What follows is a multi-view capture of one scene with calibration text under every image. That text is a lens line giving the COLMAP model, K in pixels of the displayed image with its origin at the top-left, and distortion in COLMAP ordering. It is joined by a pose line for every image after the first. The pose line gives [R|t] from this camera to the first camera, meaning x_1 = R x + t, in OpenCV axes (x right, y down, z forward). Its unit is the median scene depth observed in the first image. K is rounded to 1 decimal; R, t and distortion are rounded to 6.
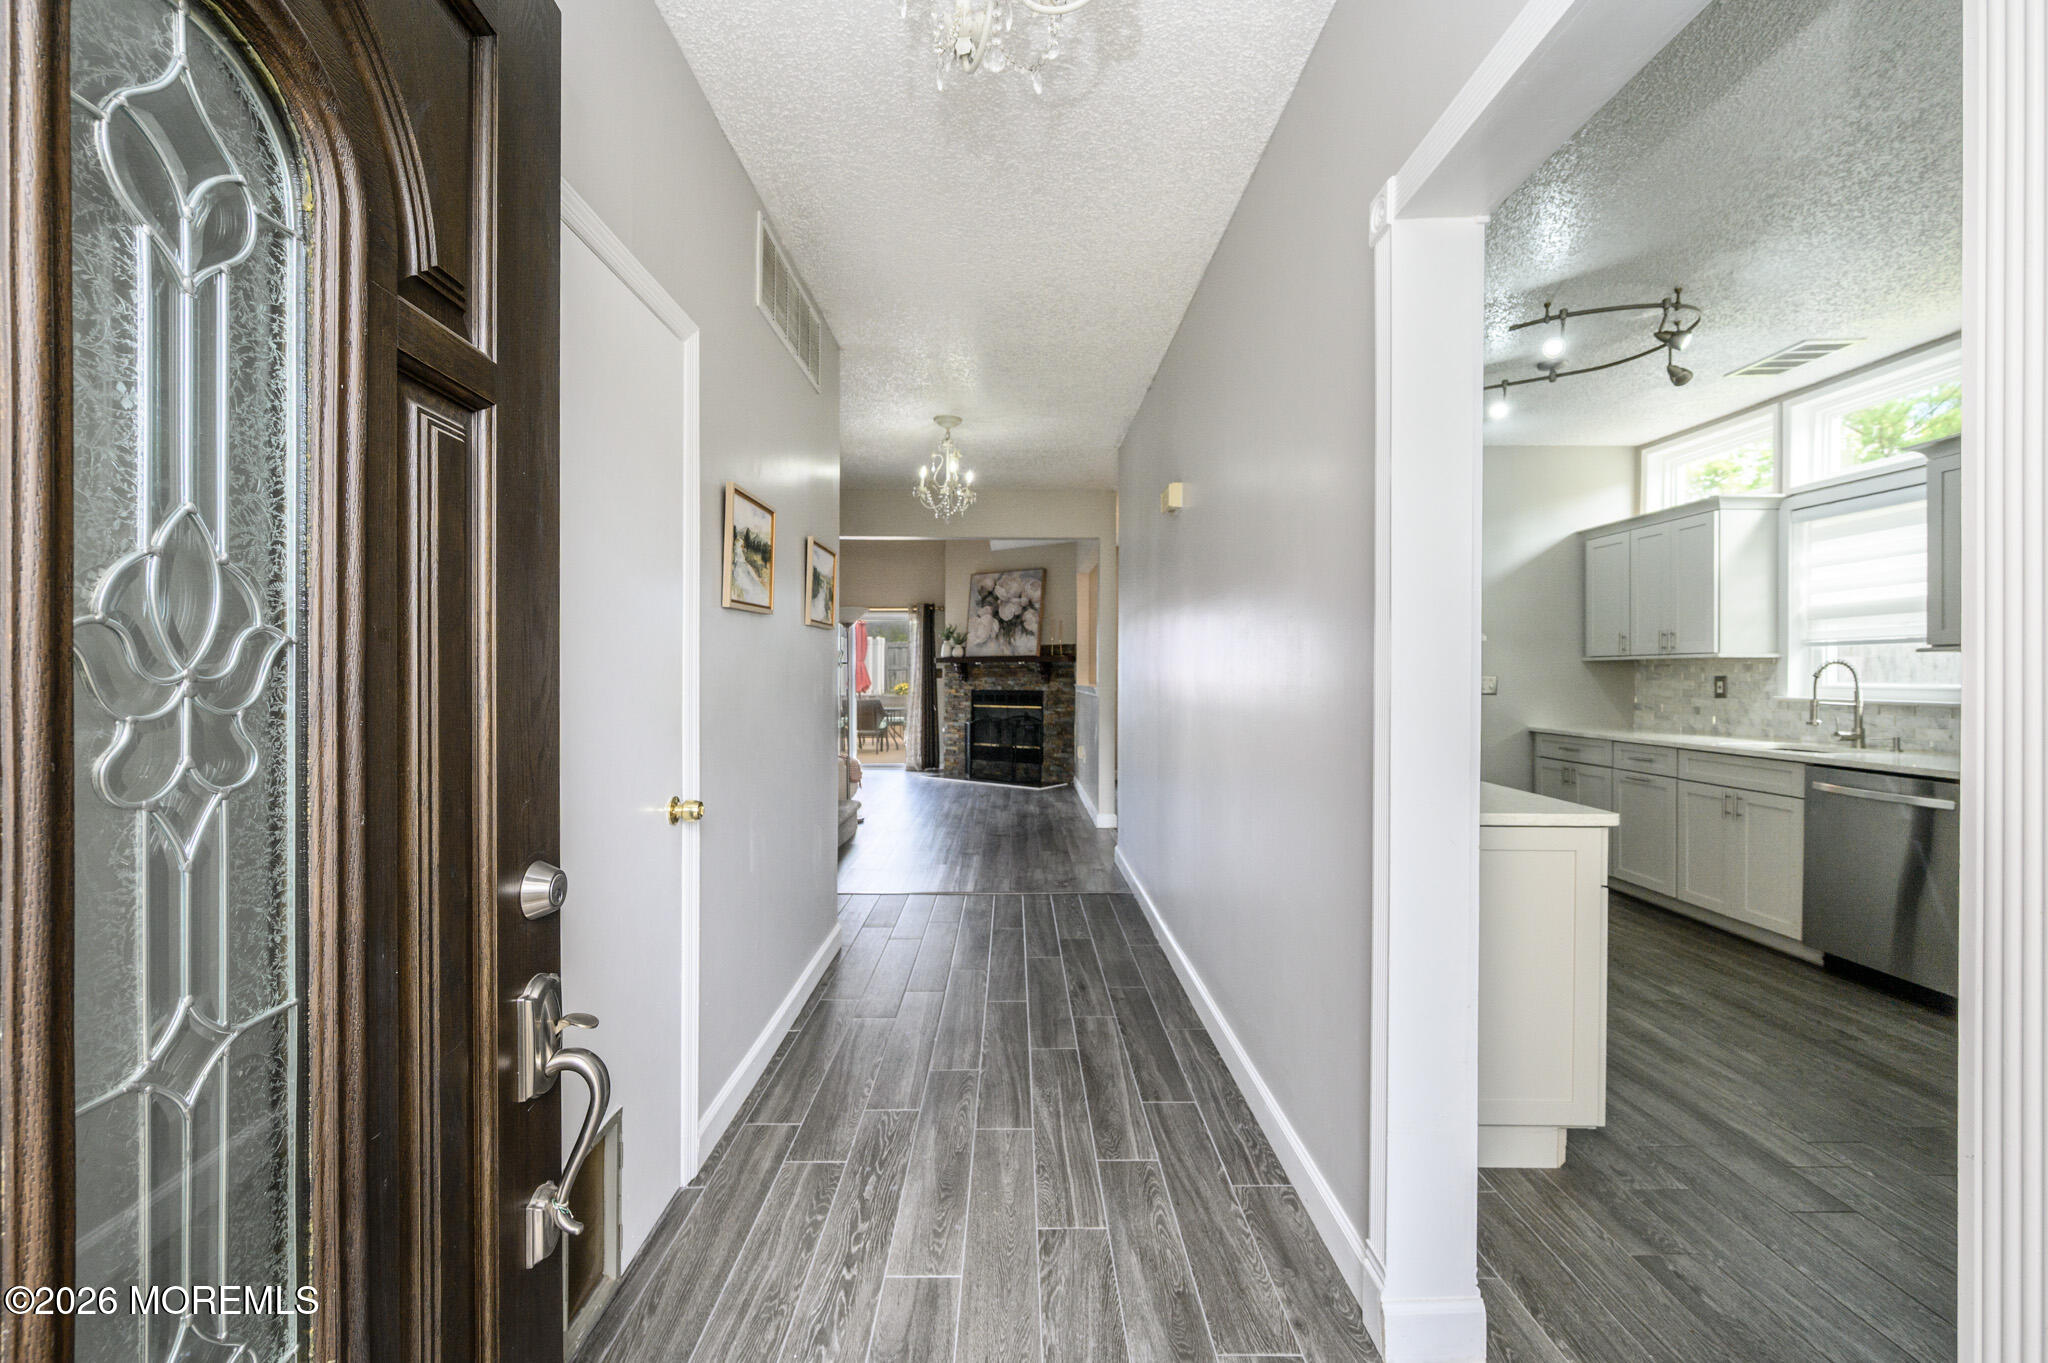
lens RADIAL K [[864.7, 0, 1036.8], [0, 864.7, 676.7], [0, 0, 1]] dist [0.003367, -0.000456]
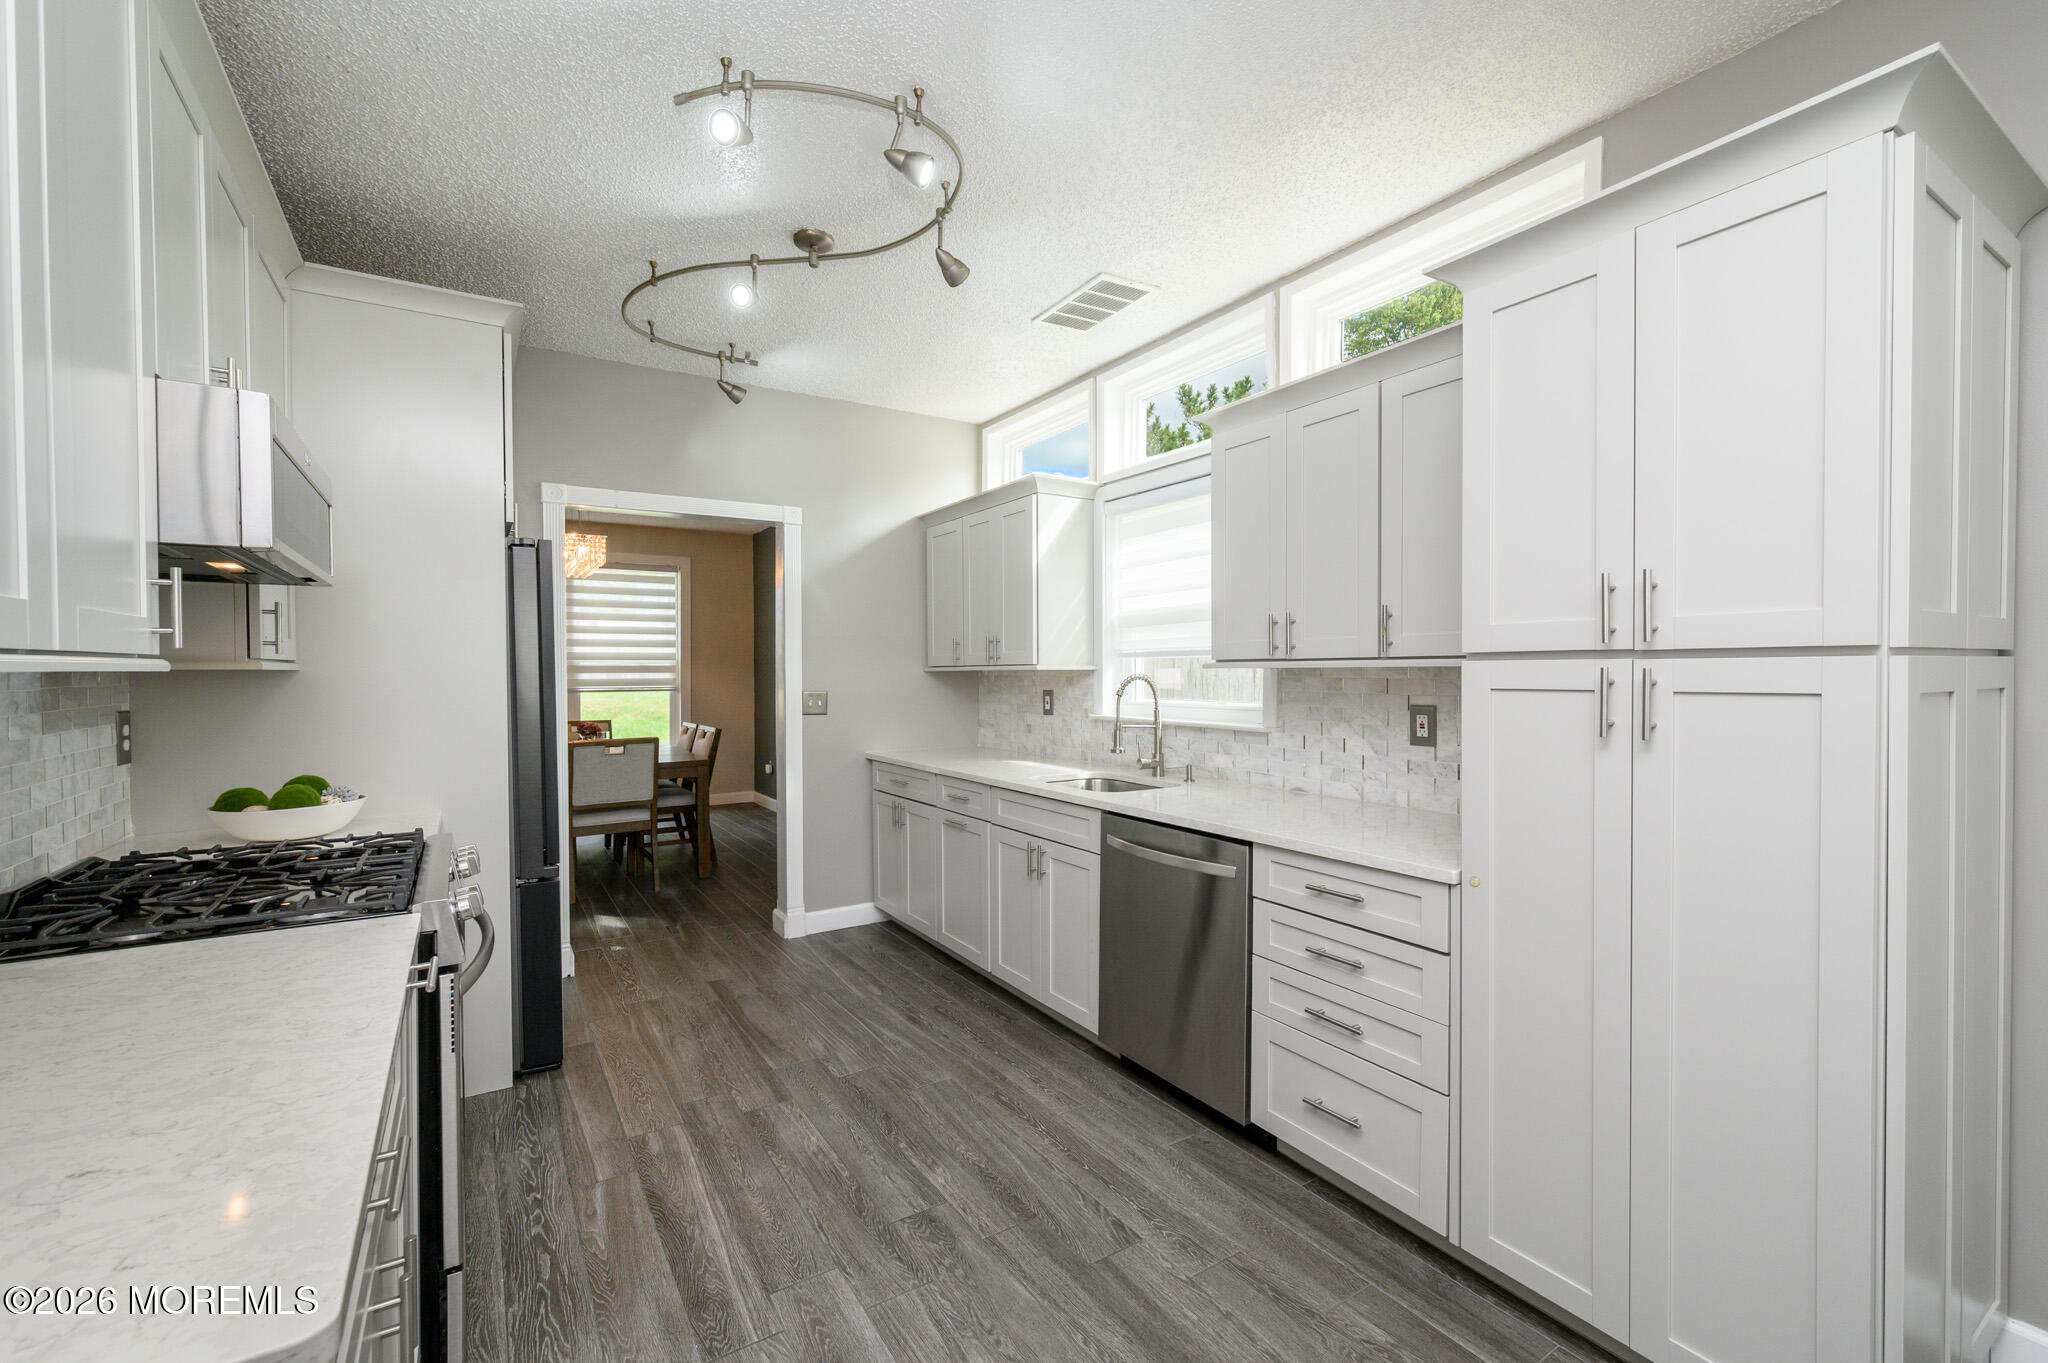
lens RADIAL K [[810.0, 0, 1015.8], [0, 810.0, 679.2], [0, 0, 1]] dist [0.001535, 0.000190]
pose [[0.856443, -0.009665, 0.516151, 0.367417], [0.006390, 0.999947, 0.008123, -0.019685], [-0.516202, -0.003659, 0.856459, 0.342273]]
